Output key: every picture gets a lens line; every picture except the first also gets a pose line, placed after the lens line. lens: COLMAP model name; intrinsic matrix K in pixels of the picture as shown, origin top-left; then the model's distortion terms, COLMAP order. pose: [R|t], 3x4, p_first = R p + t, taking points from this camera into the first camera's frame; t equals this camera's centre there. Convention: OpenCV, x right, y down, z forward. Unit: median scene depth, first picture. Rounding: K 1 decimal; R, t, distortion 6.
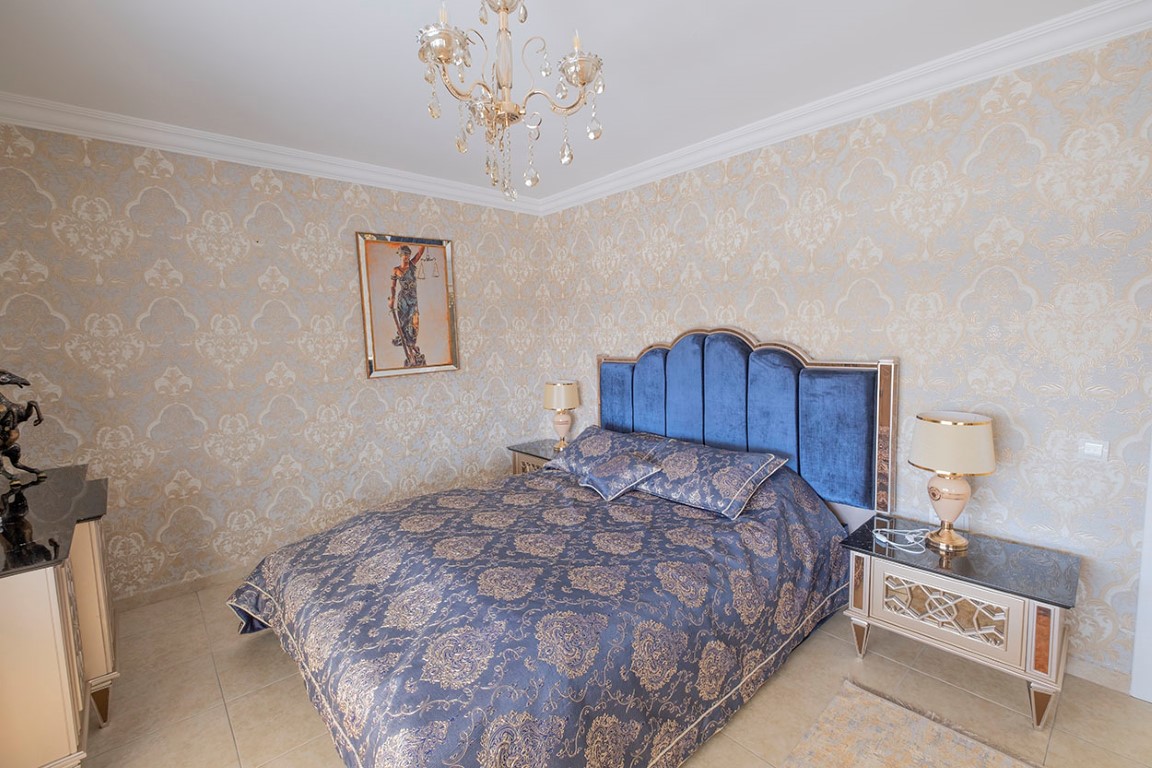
lens RADIAL K [[508.2, 0, 571.8], [0, 508.2, 383.6], [0, 0, 1]] dist [-0.004739, 0.000418]
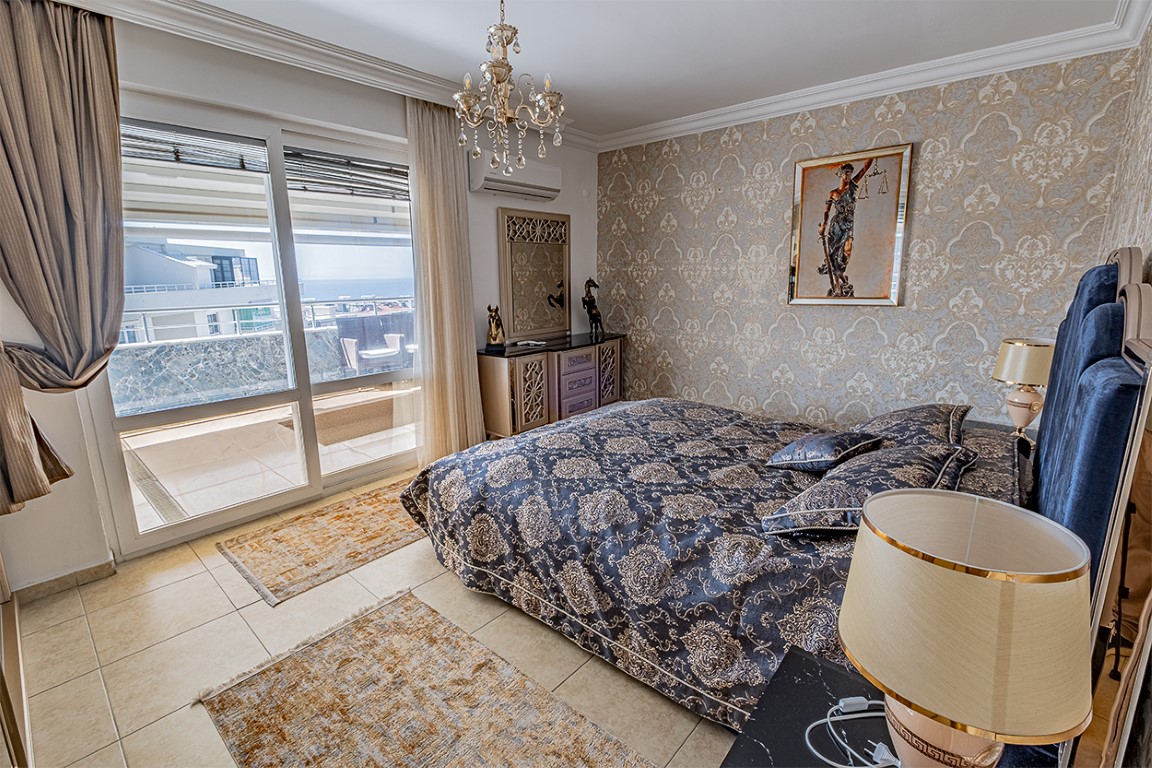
lens RADIAL K [[508.2, 0, 571.4], [0, 508.2, 382.5], [0, 0, 1]] dist [-0.004739, 0.000418]
pose [[0.118712, 0.233565, -0.965067, 0.699074], [-0.086598, 0.970672, 0.224269, -0.056995], [0.989145, 0.056949, 0.135456, 0.467647]]
